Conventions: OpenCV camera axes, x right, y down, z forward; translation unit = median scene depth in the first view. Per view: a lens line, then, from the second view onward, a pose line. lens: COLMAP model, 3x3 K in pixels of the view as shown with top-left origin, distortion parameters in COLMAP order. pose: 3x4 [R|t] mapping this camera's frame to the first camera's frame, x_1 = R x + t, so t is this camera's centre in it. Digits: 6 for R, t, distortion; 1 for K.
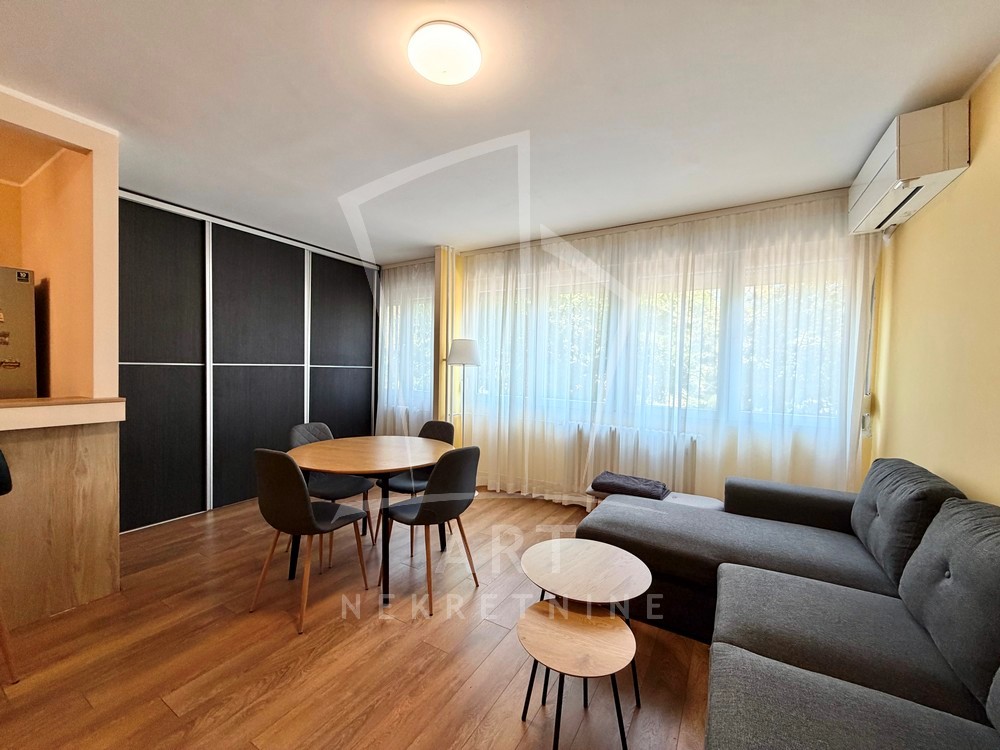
lens RADIAL K [[397.6, 0, 497.0], [0, 397.6, 377.8], [0, 0, 1]] dist [-0.001465, -0.000202]
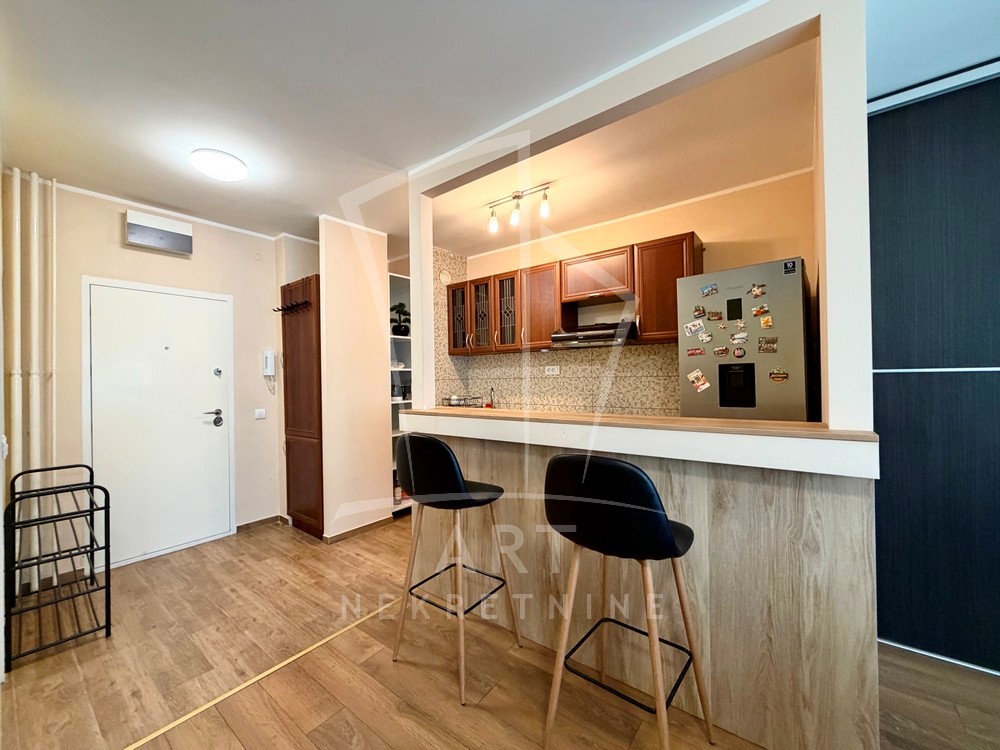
lens RADIAL K [[400.0, 0, 495.1], [0, 400.0, 376.3], [0, 0, 1]] dist [-0.000650, 0.000256]
pose [[-0.117504, -0.021843, -0.992832, -0.244297], [-0.011155, 0.999724, -0.020674, -0.006617], [0.993010, 0.008646, -0.117715, 0.382926]]
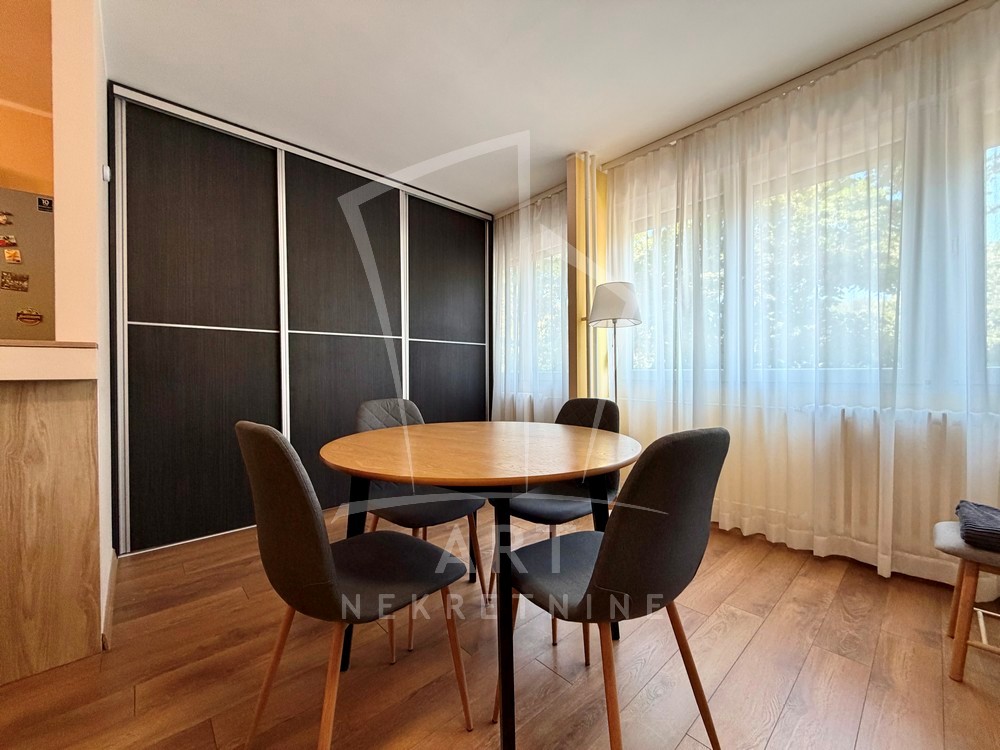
lens RADIAL K [[397.6, 0, 497.0], [0, 397.6, 377.8], [0, 0, 1]] dist [-0.001465, -0.000202]
pose [[0.958163, -0.025368, -0.285097, -0.108662], [0.019558, 0.999539, -0.023207, 0.089799], [0.285555, 0.016660, 0.958218, 0.395585]]
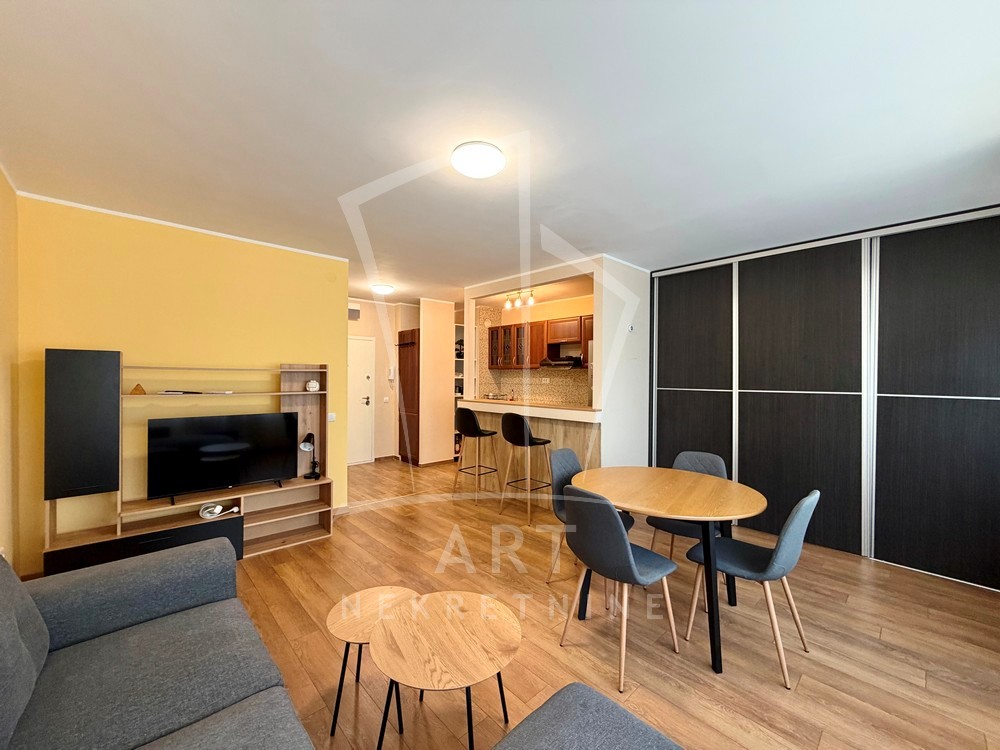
lens RADIAL K [[400.0, 0, 495.1], [0, 400.0, 376.3], [0, 0, 1]] dist [-0.000650, 0.000256]
pose [[-0.273004, -0.020793, -0.961788, 0.555138], [-0.037823, 0.999225, -0.010867, -0.038461], [0.961269, 0.033411, -0.273579, 0.704652]]
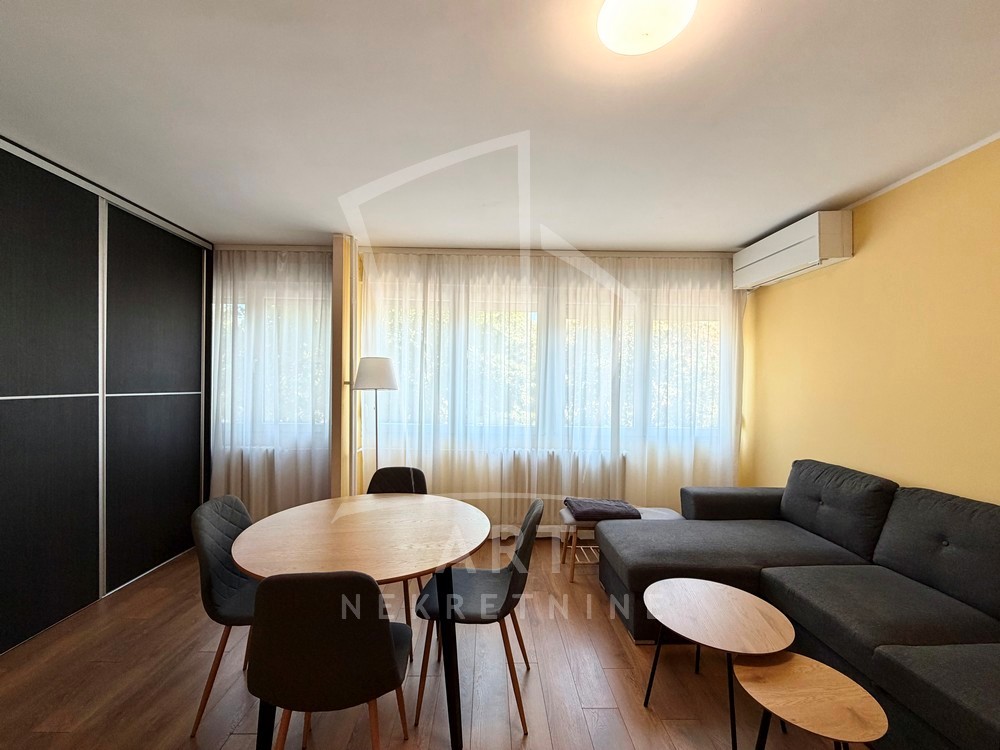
lens RADIAL K [[402.8, 0, 493.4], [0, 402.8, 385.9], [0, 0, 1]] dist [0.000546, 0.000079]
pose [[0.845974, -0.013881, 0.533043, -0.401923], [0.019335, 0.999802, -0.004651, -0.039605], [-0.532873, 0.014241, 0.846075, 0.247385]]
